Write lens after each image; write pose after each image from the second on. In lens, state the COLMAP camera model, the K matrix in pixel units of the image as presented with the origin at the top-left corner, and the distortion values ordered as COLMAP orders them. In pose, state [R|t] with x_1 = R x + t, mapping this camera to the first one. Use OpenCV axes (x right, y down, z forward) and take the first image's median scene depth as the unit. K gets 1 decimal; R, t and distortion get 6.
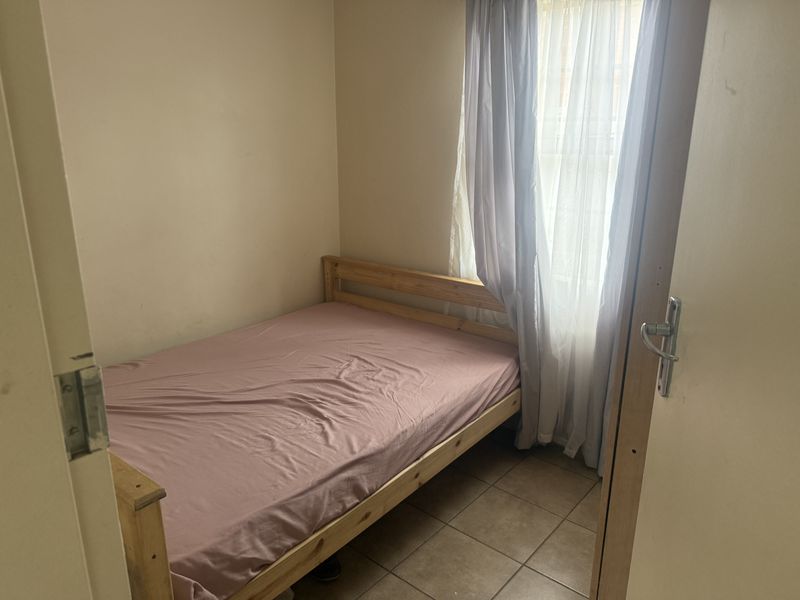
lens RADIAL K [[560.7, 0, 397.6], [0, 560.7, 303.7], [0, 0, 1]] dist [0.007252, -0.026268]
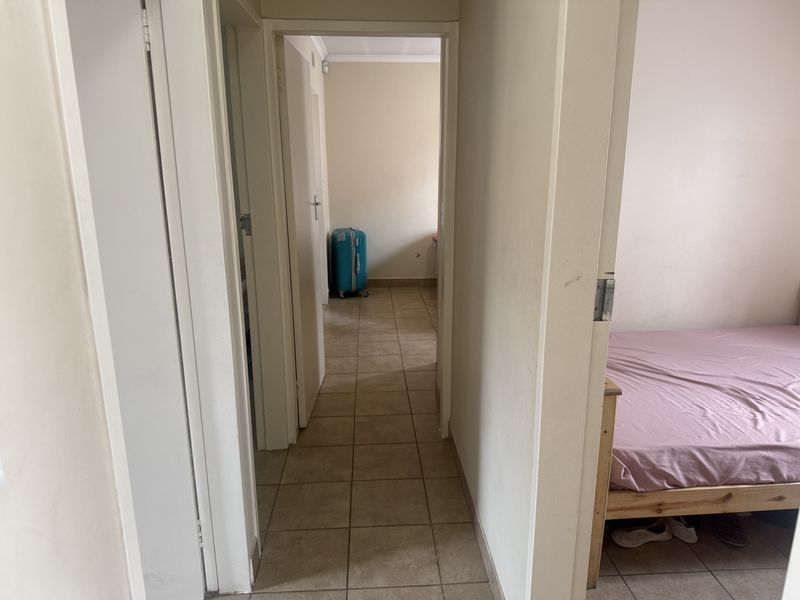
lens RADIAL K [[560.7, 0, 397.6], [0, 560.7, 303.7], [0, 0, 1]] dist [0.007252, -0.026268]
pose [[0.689392, 0.159054, -0.706711, 0.147460], [-0.187050, 0.981597, 0.038455, 0.095217], [0.699822, 0.105679, 0.706457, -0.378727]]
